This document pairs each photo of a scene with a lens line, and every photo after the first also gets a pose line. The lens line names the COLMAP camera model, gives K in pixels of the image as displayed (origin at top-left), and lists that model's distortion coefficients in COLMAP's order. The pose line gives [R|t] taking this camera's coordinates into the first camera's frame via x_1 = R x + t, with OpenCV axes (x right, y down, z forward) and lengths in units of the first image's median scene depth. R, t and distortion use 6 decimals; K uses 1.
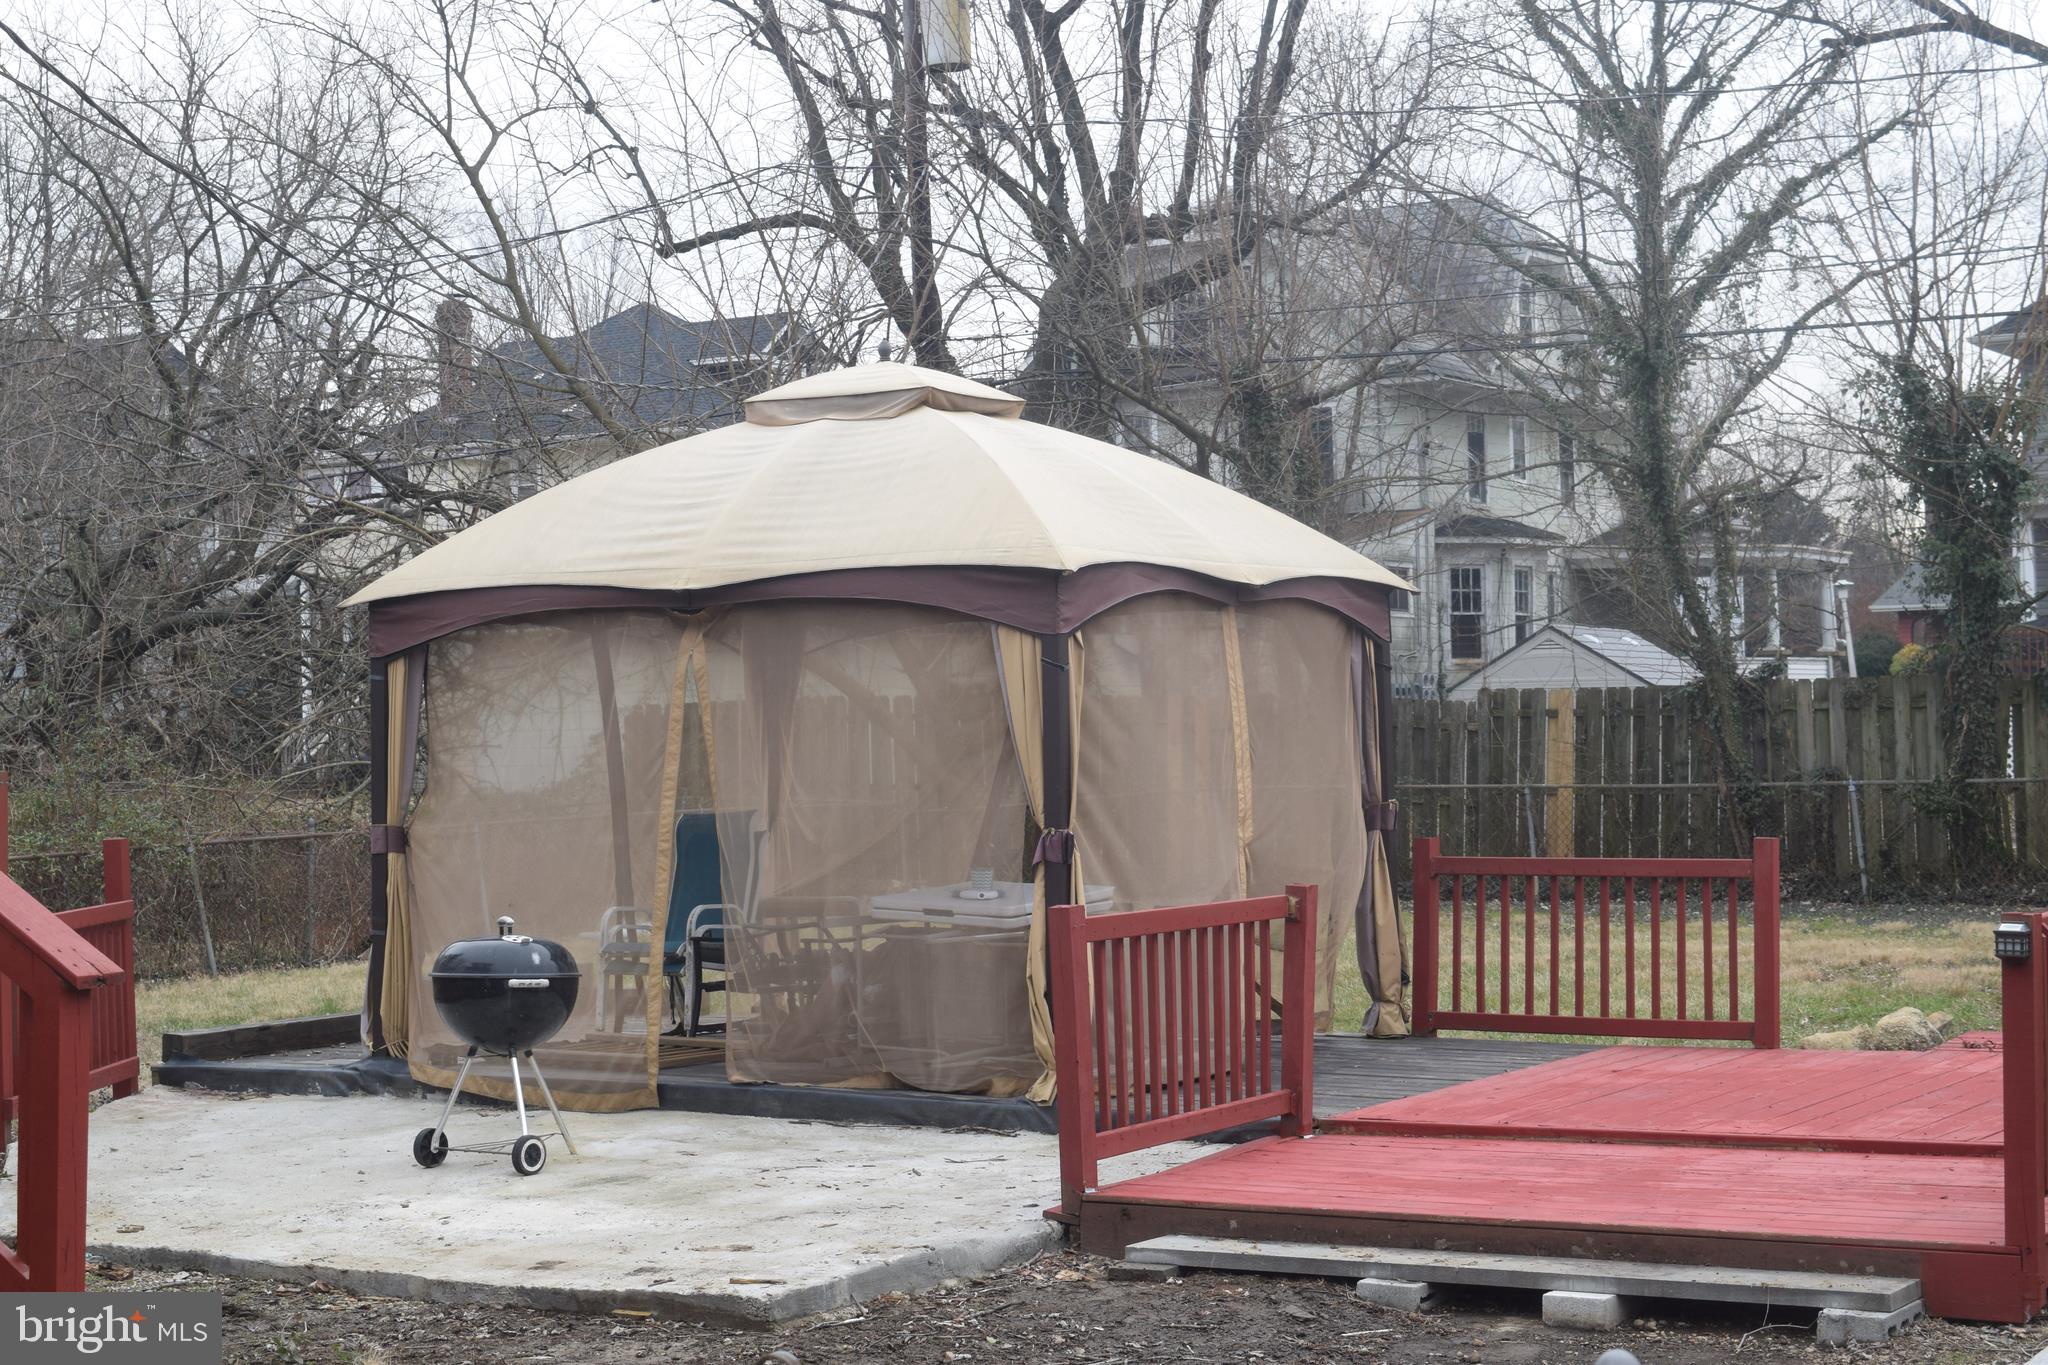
lens RADIAL K [[3299.4, 0, 1024.0], [0, 3299.4, 682.5], [0, 0, 1]] dist [-0.002250, -0.009986]
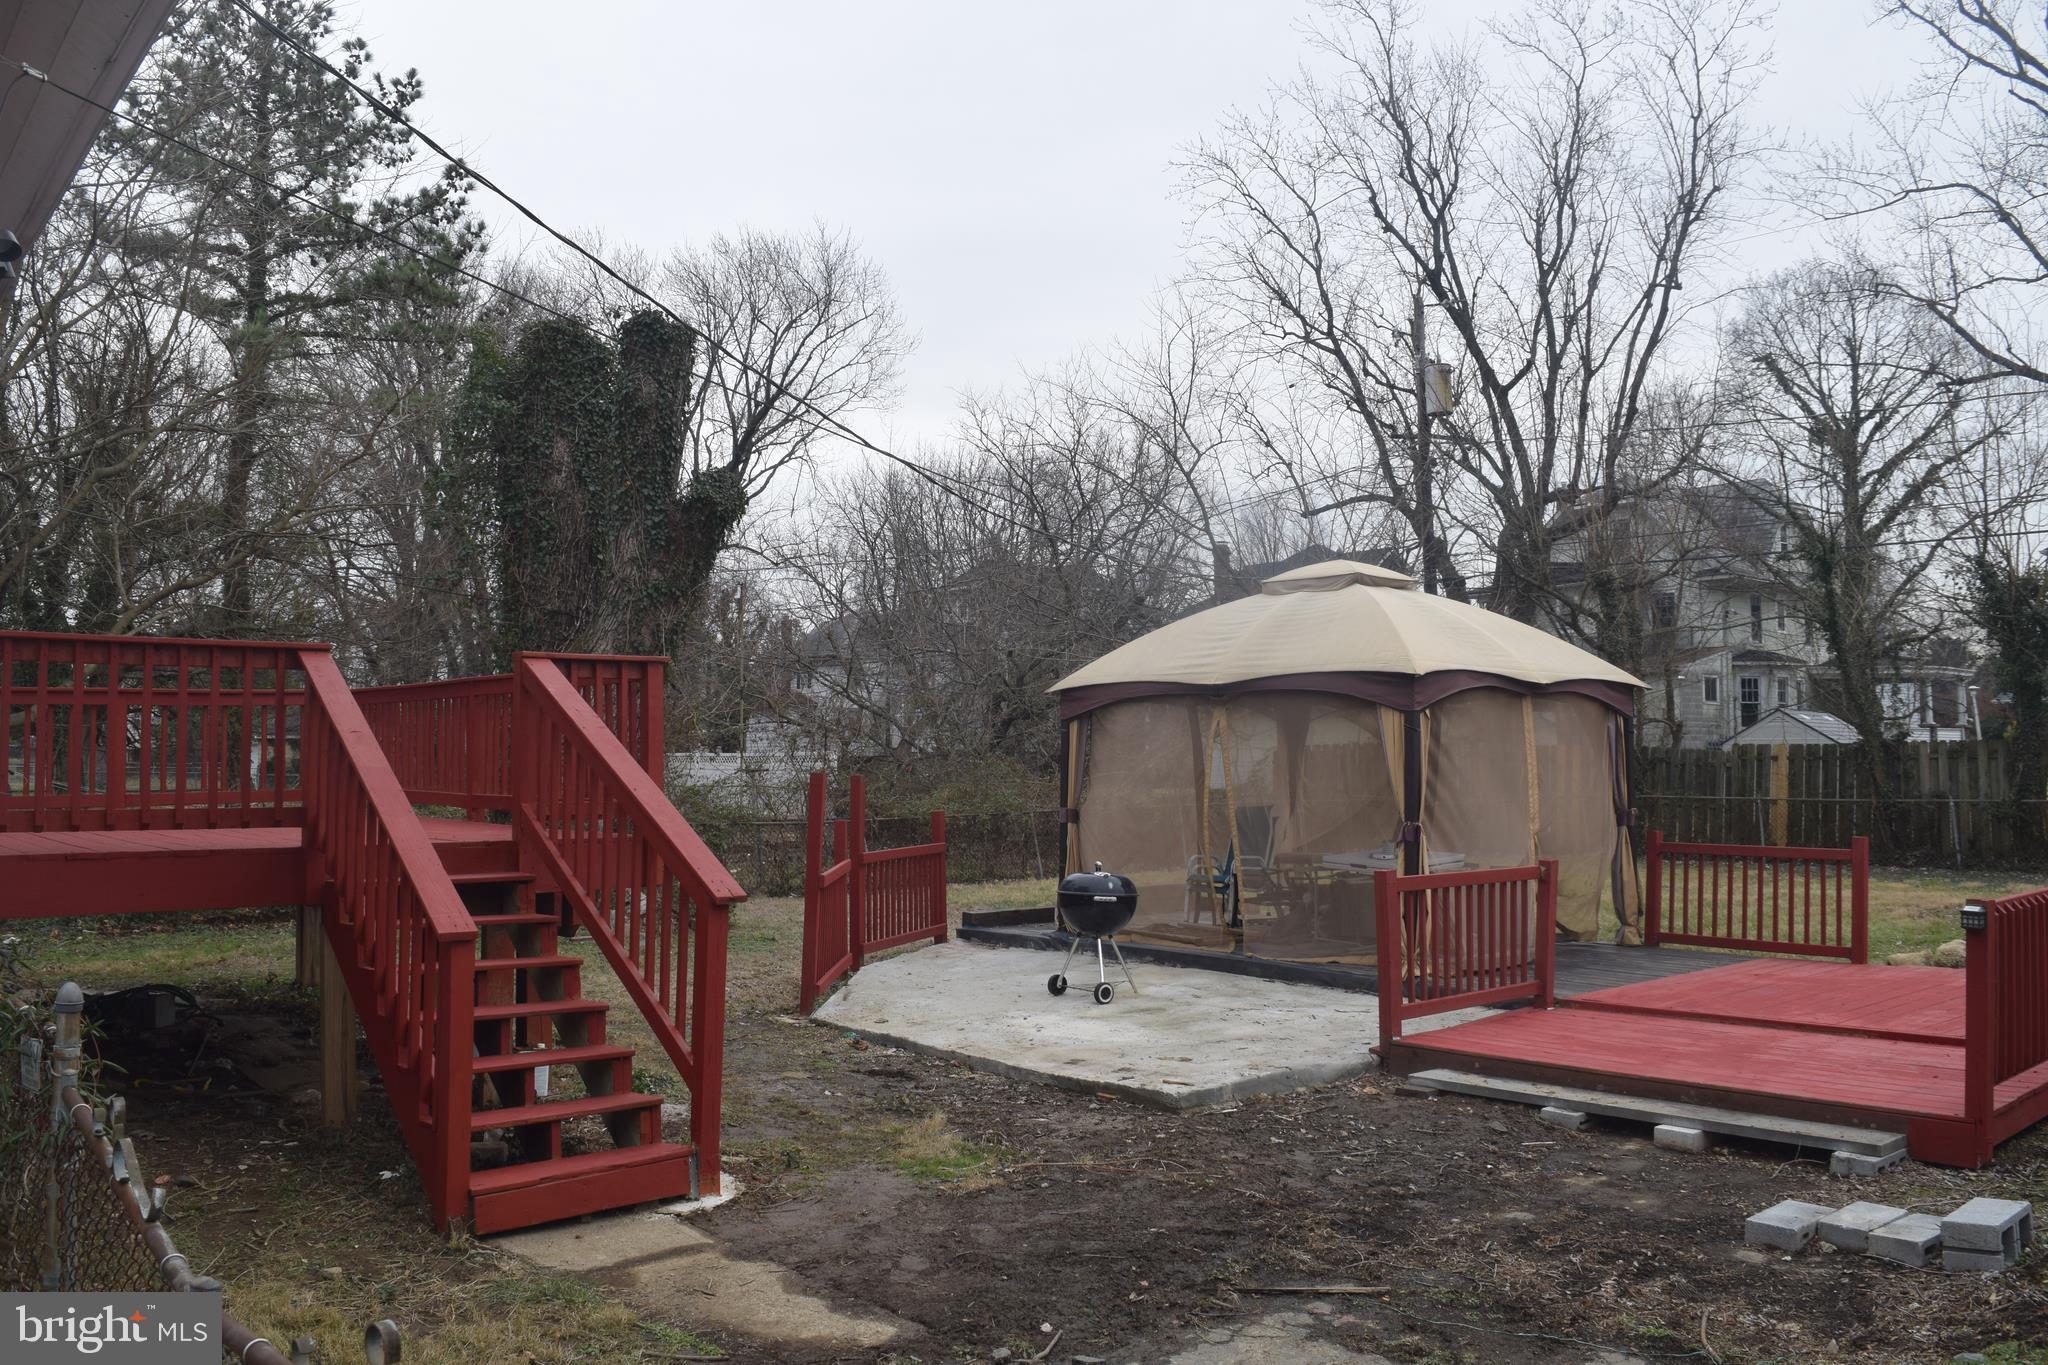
lens RADIAL K [[1609.9, 0, 1024.0], [0, 1609.9, 682.5], [0, 0, 1]] dist [-0.091647, 0.017929]
pose [[0.952428, 0.005499, -0.304714, 0.057909], [-0.014984, 0.999473, -0.028798, -0.001602], [0.304395, 0.031994, 0.952009, 0.103428]]
